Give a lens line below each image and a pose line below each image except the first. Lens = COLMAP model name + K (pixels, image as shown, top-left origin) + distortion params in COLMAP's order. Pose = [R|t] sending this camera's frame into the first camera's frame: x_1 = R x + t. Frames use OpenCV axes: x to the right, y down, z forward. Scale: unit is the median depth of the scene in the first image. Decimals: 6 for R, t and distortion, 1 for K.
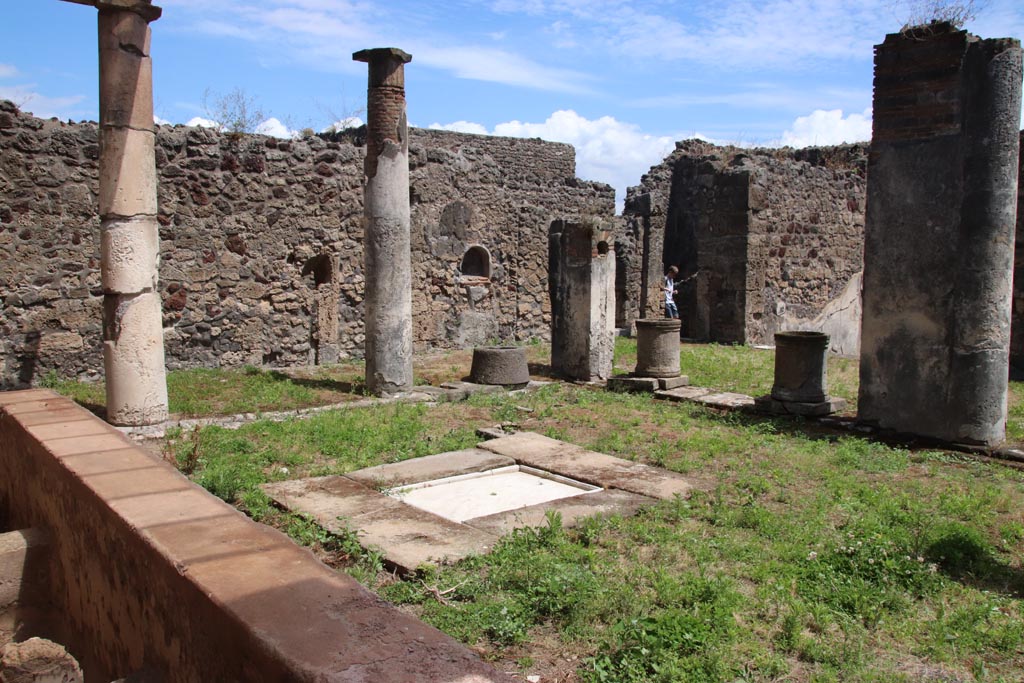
lens RADIAL K [[867.6, 0, 519.1], [0, 867.6, 349.7], [0, 0, 1]] dist [-0.138570, 0.153288]
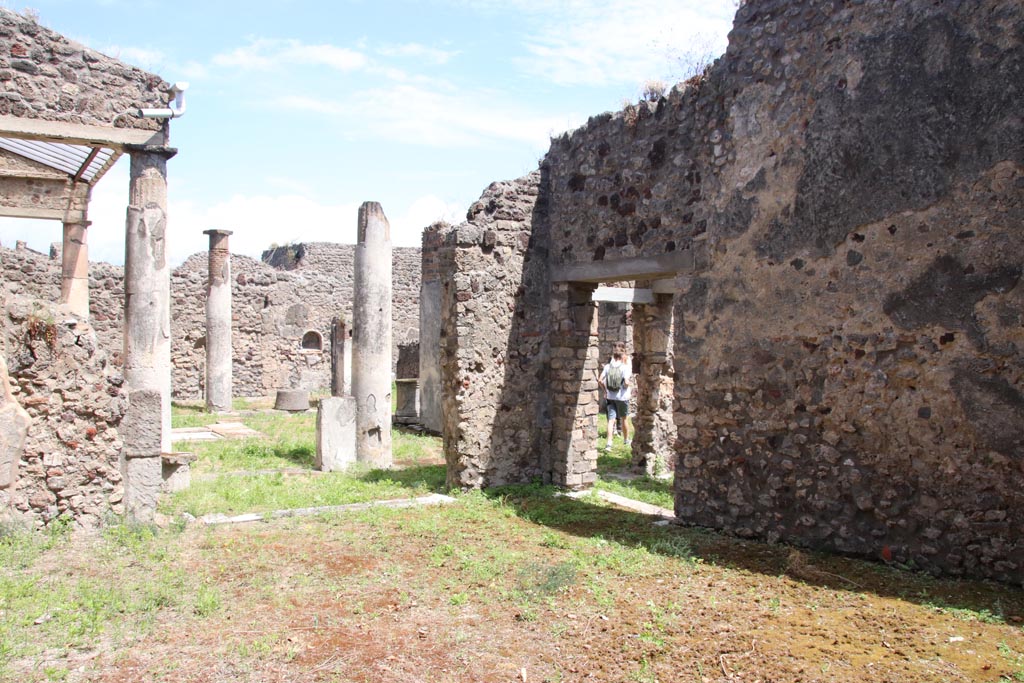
lens RADIAL K [[867.6, 0, 512.0], [0, 867.6, 362.7], [0, 0, 1]] dist [-0.138570, 0.153288]
pose [[0.993868, 0.008474, -0.110246, 0.575729], [-0.016074, 0.997540, -0.068235, 0.051192], [0.109396, 0.069588, 0.991559, -0.643504]]
